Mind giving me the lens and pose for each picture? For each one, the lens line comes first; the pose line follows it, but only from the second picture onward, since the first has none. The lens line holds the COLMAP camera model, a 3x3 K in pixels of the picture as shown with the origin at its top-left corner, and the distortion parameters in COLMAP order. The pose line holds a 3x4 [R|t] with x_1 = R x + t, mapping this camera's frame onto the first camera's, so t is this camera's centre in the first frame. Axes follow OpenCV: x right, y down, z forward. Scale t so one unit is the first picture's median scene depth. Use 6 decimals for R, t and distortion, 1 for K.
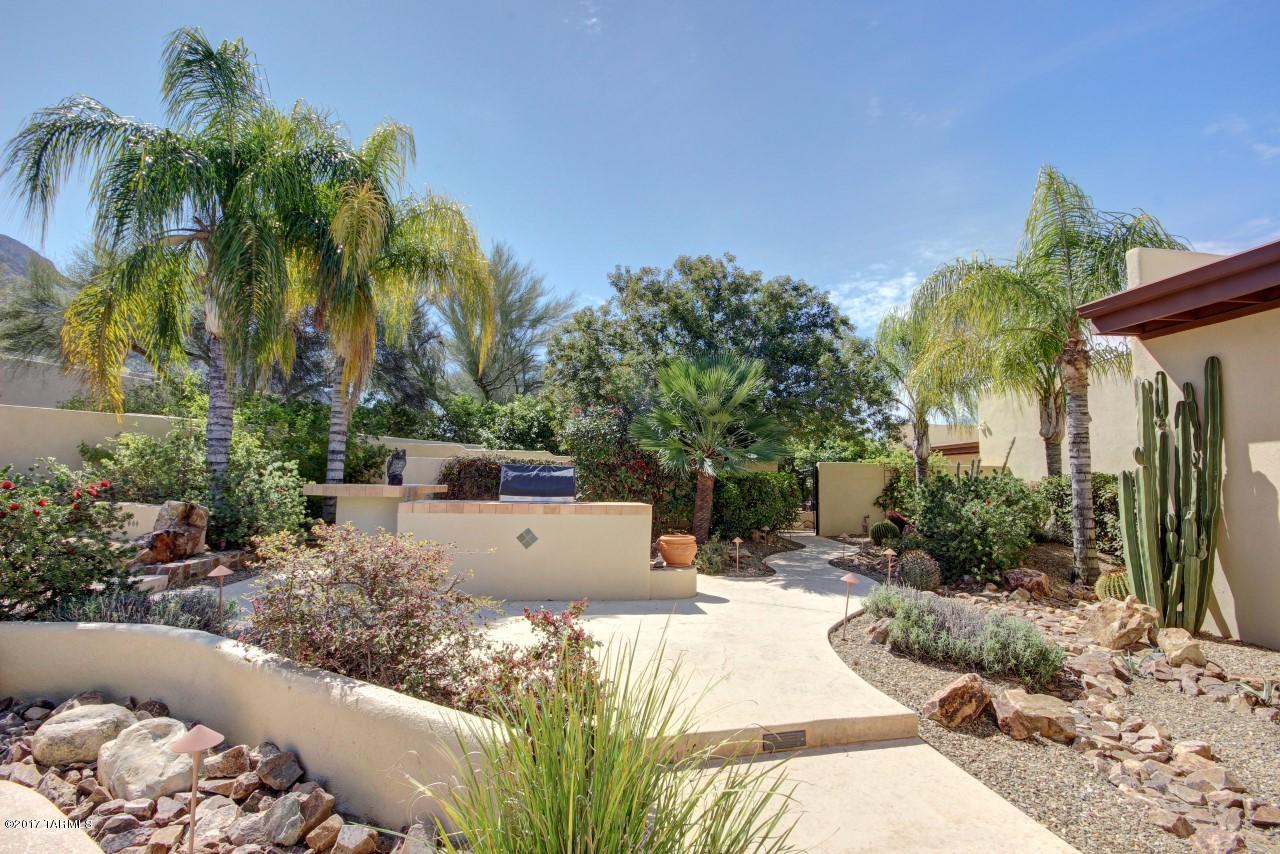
lens RADIAL K [[599.2, 0, 646.3], [0, 599.2, 431.9], [0, 0, 1]] dist [-0.000699, -0.004067]
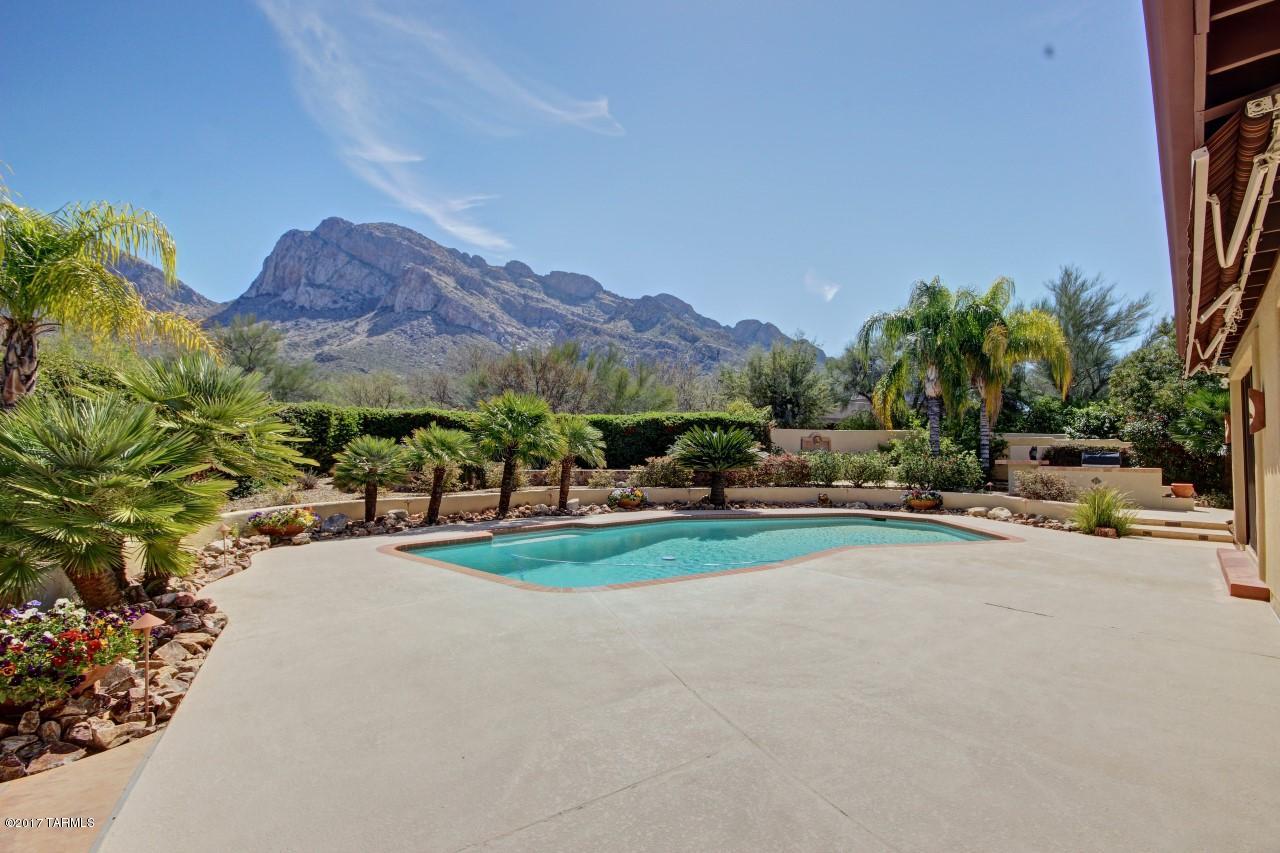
lens RADIAL K [[599.2, 0, 642.4], [0, 599.2, 420.5], [0, 0, 1]] dist [-0.000699, -0.004067]
pose [[0.643888, -0.050553, -0.763448, 0.289854], [0.063164, 0.997921, -0.012807, -0.094923], [0.762508, -0.039977, 0.645743, -1.185125]]
